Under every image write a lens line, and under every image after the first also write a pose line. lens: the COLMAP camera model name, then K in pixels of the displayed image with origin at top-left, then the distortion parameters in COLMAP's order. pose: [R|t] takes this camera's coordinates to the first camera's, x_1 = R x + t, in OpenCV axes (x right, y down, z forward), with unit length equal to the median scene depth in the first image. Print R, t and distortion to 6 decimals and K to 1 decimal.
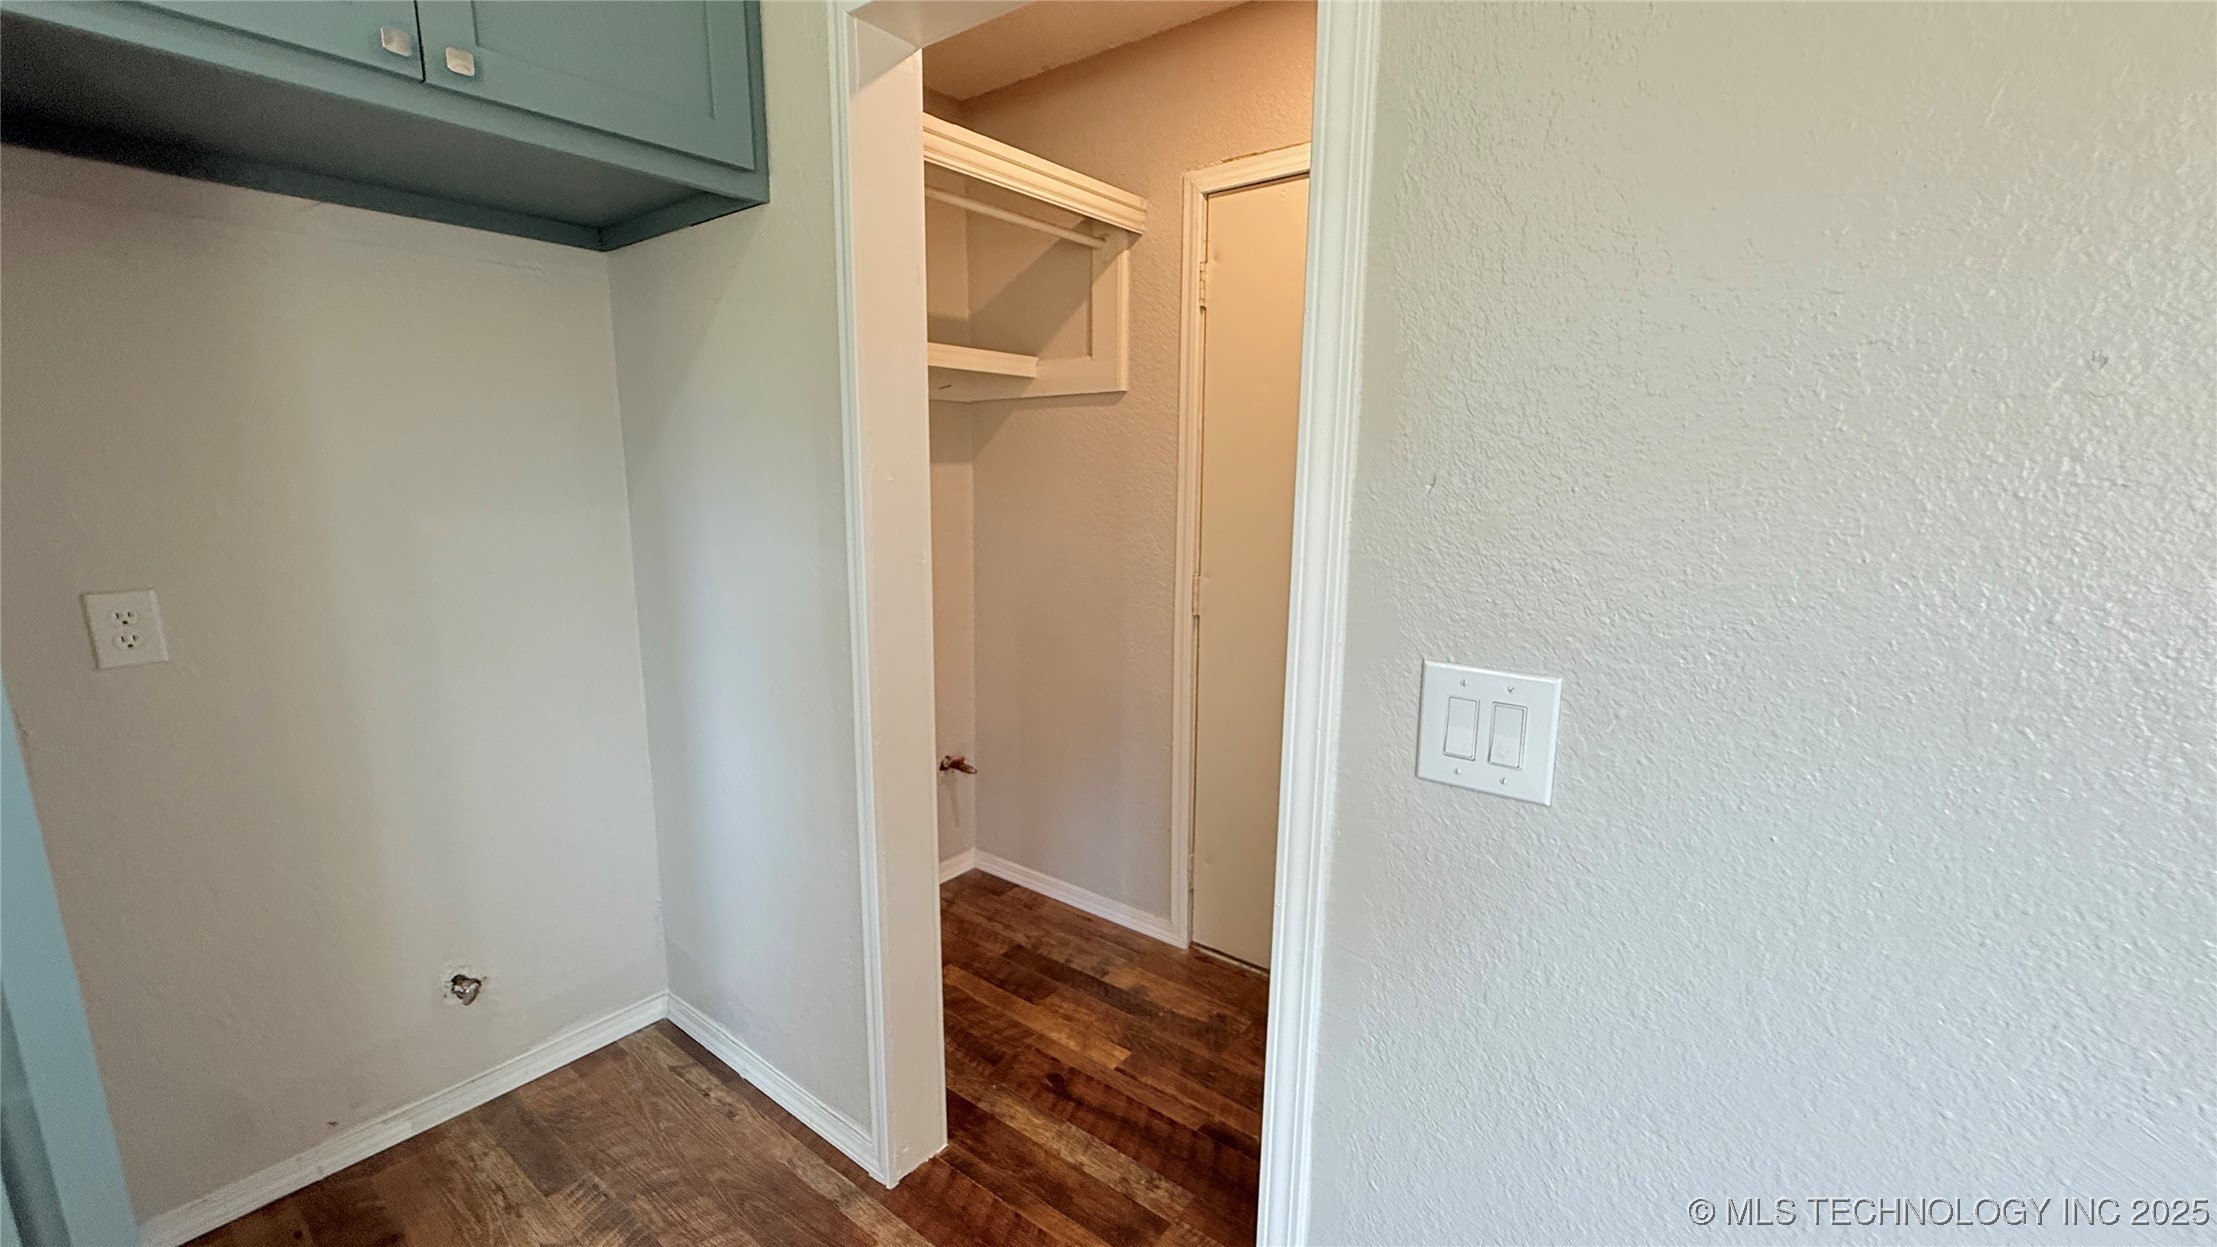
lens RADIAL K [[881.2, 0, 1106.3], [0, 881.2, 625.3], [0, 0, 1]] dist [0.000385, -0.000391]
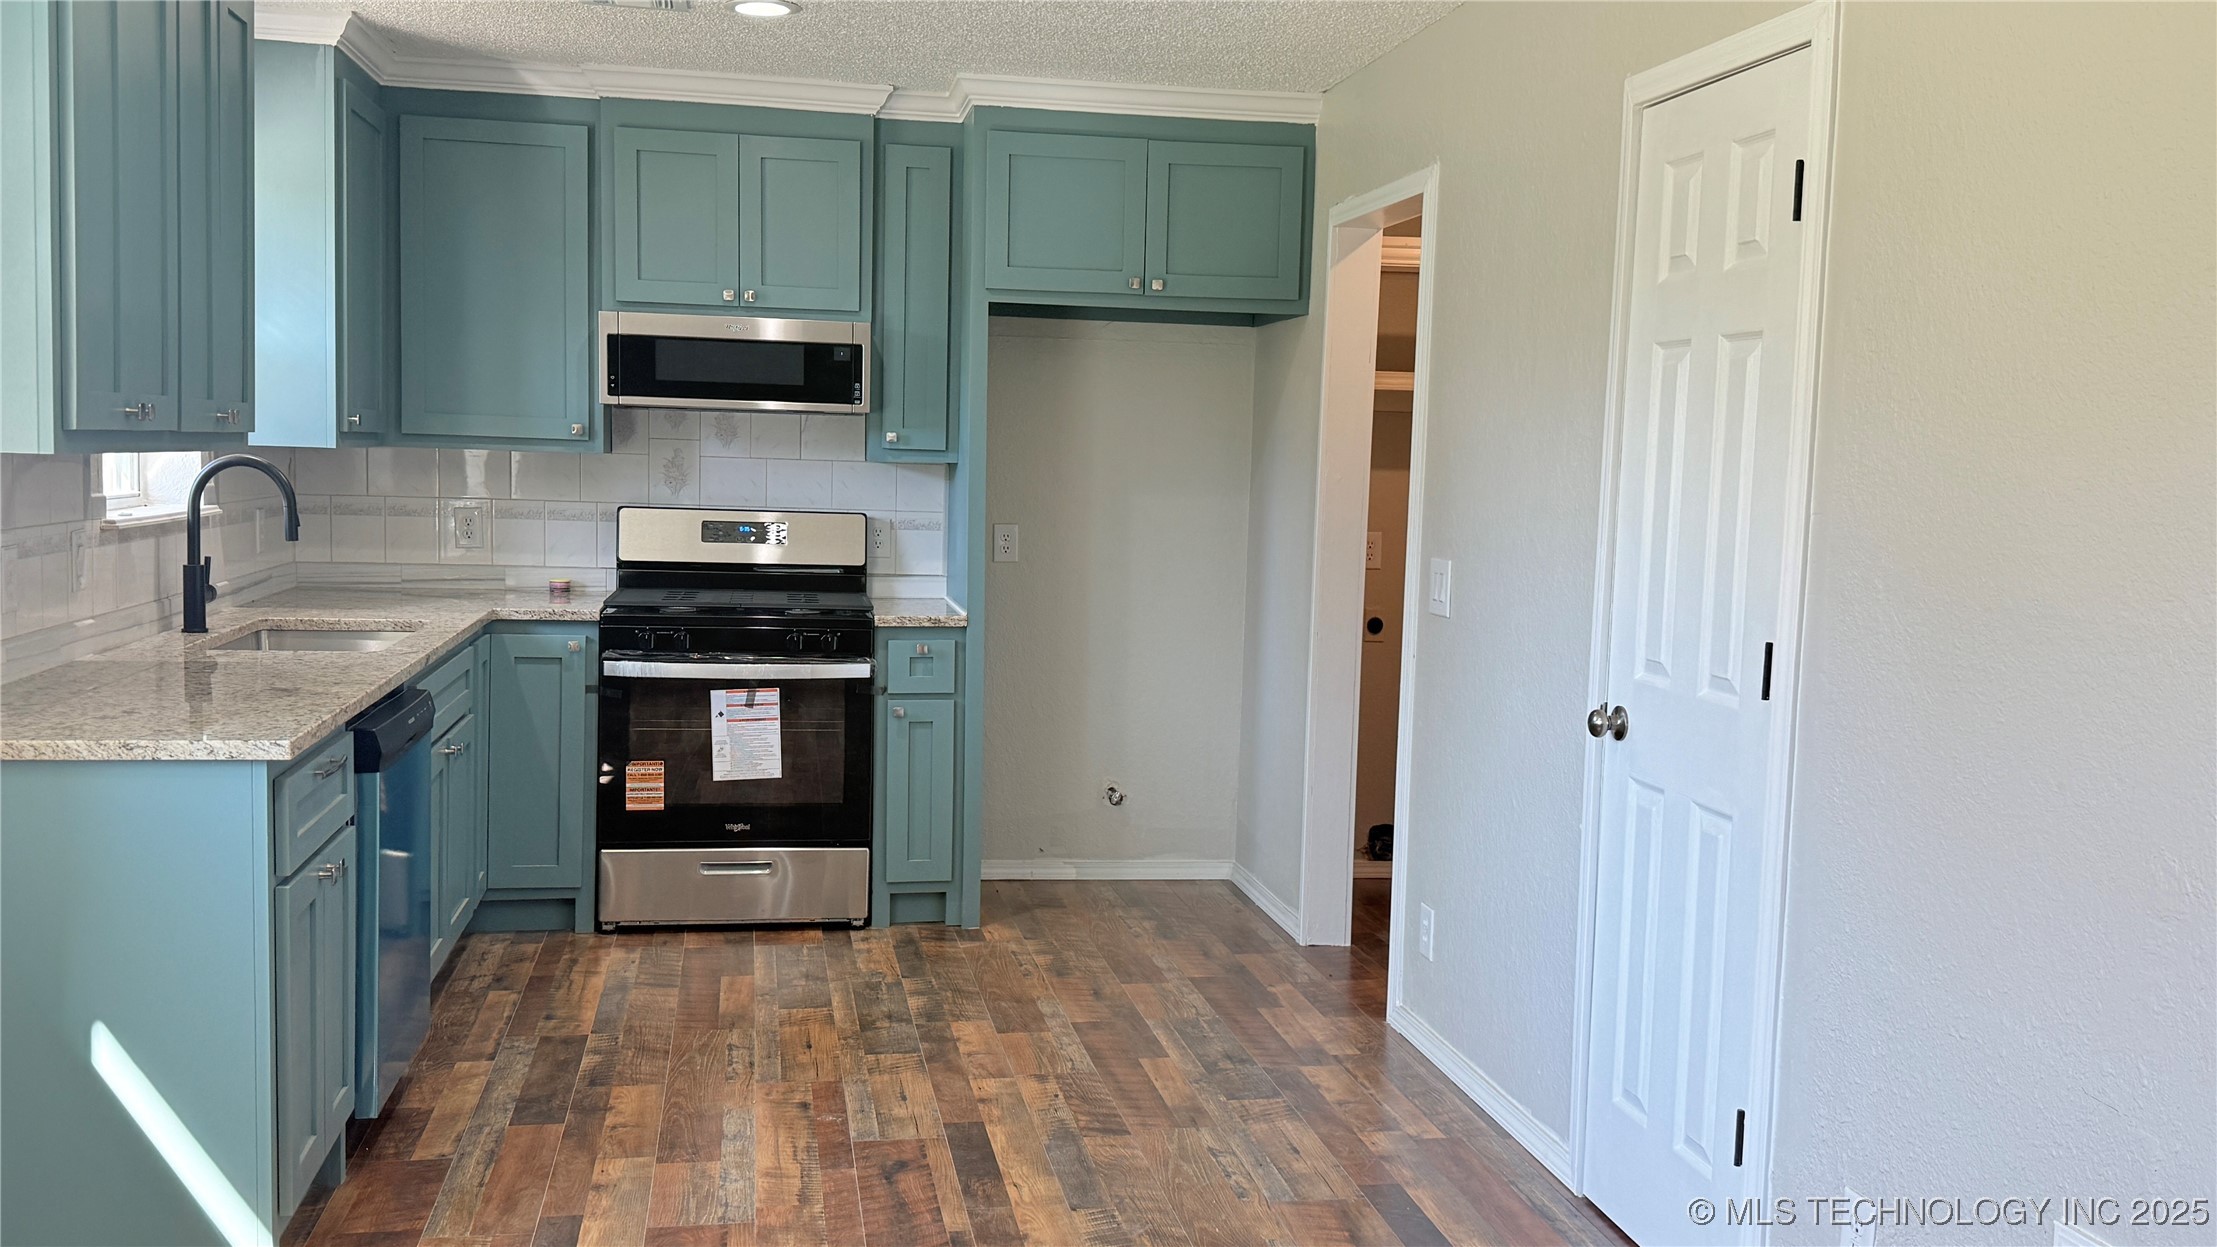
lens RADIAL K [[2021.6, 0, 1104.9], [0, 2021.6, 625.7], [0, 0, 1]] dist [0.069888, 0.000000]
pose [[0.735269, 0.070952, -0.674051, 1.698396], [-0.145347, 0.987875, -0.054562, 0.321636], [0.662007, 0.138090, 0.736667, -1.735543]]
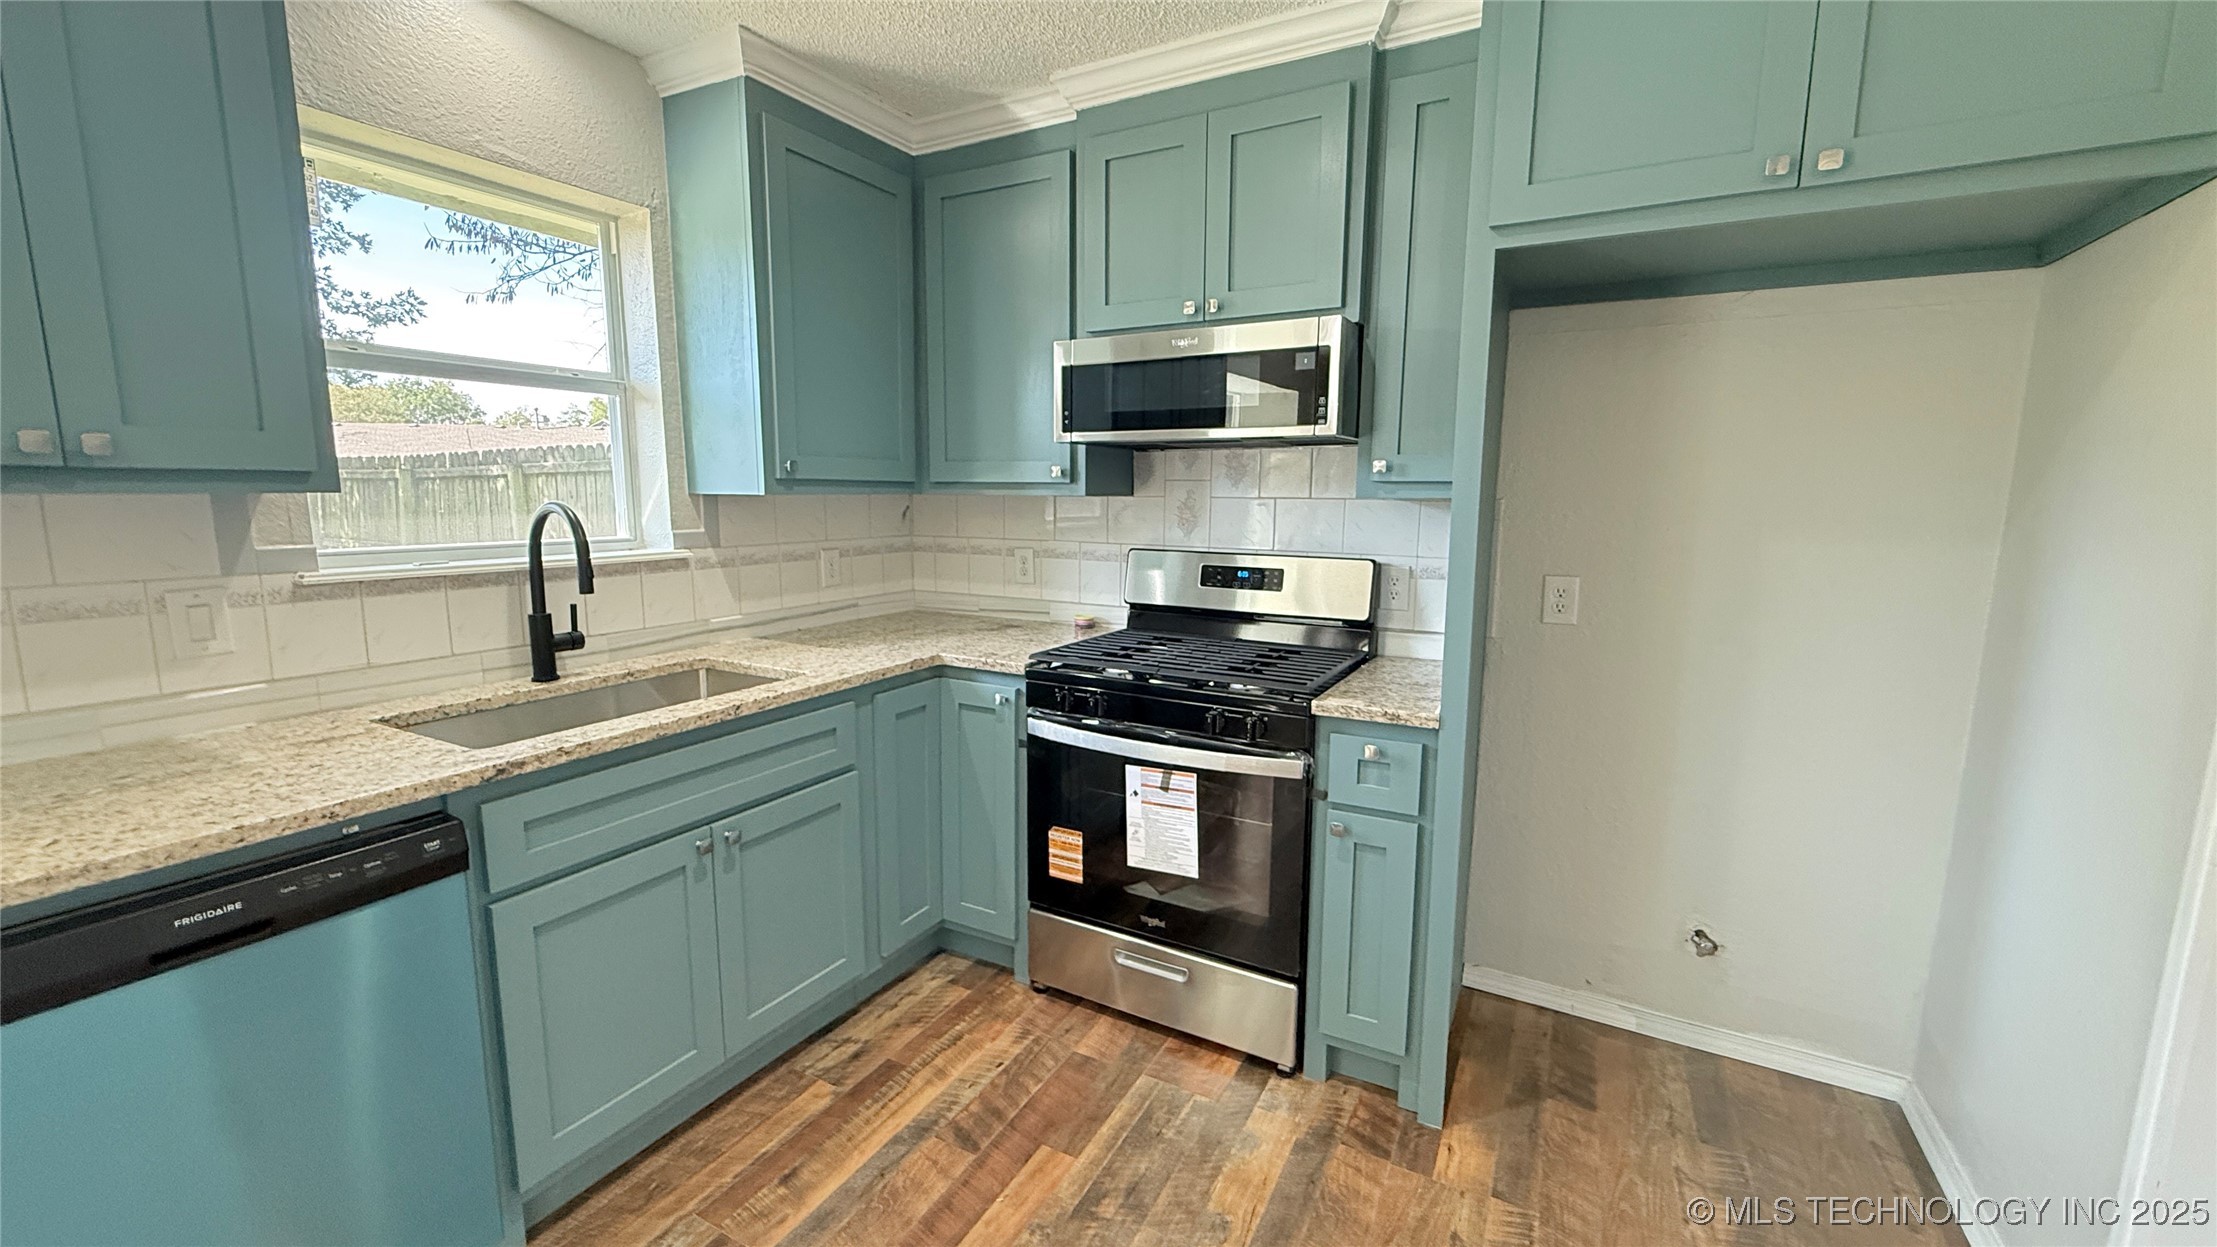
lens RADIAL K [[881.2, 0, 1103.5], [0, 881.2, 625.7], [0, 0, 1]] dist [0.000385, -0.000391]
pose [[0.148967, 0.140660, -0.978787, 0.244453], [-0.185931, 0.976160, 0.111985, 0.019155], [0.971205, 0.165304, 0.171569, -0.040663]]
